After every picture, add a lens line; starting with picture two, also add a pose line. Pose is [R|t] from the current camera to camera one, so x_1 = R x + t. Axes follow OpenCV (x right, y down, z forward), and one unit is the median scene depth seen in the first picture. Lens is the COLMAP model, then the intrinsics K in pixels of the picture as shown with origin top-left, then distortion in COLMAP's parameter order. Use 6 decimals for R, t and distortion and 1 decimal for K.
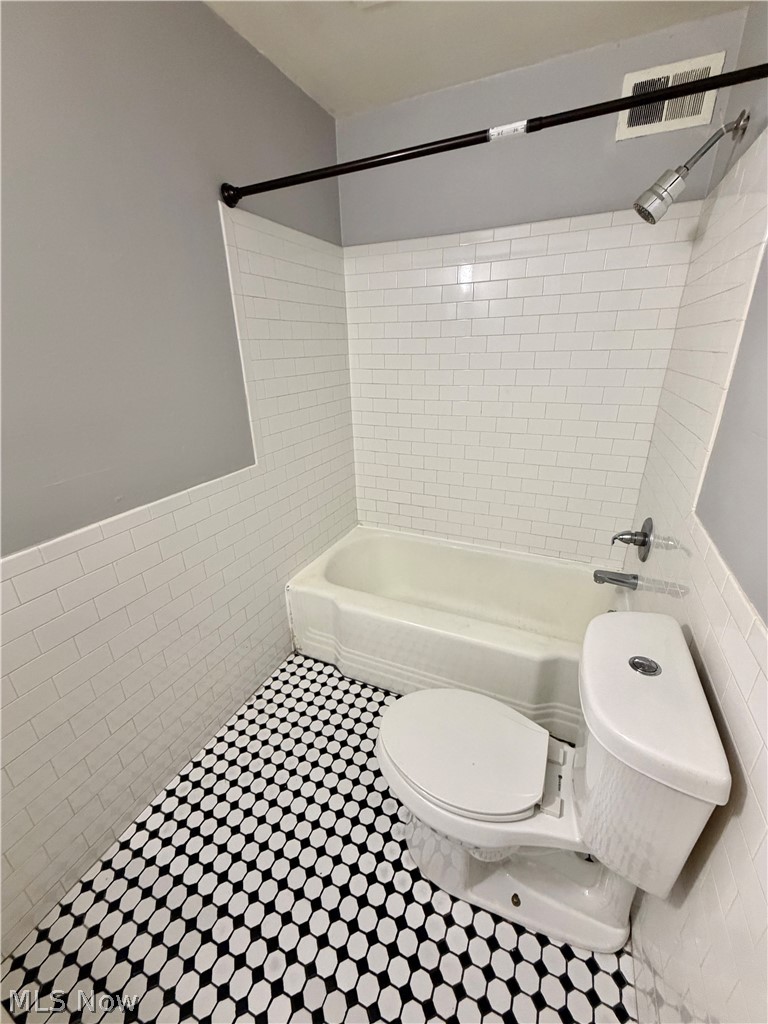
lens RADIAL K [[407.8, 0, 384.1], [0, 407.8, 510.3], [0, 0, 1]] dist [-0.001017, -0.000025]
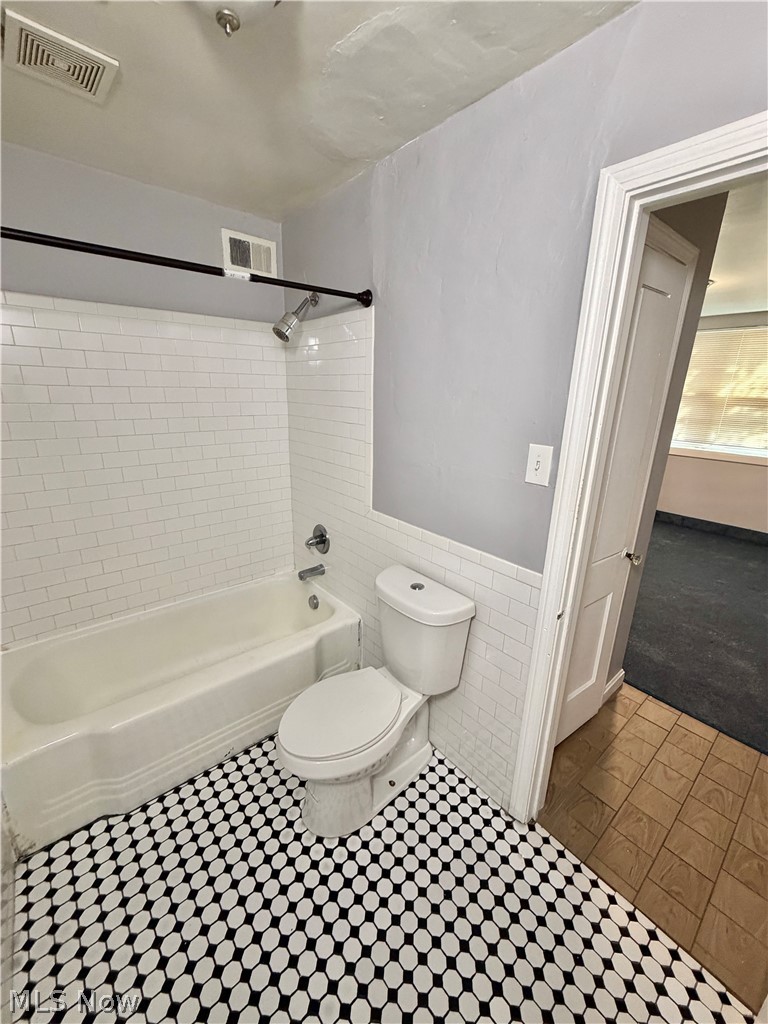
lens RADIAL K [[407.8, 0, 387.9], [0, 407.8, 509.8], [0, 0, 1]] dist [-0.001017, -0.000025]
pose [[0.425450, -0.225179, 0.876520, -0.576678], [0.302045, 0.948343, 0.097022, -0.107400], [-0.853089, 0.223471, 0.471487, 0.063895]]
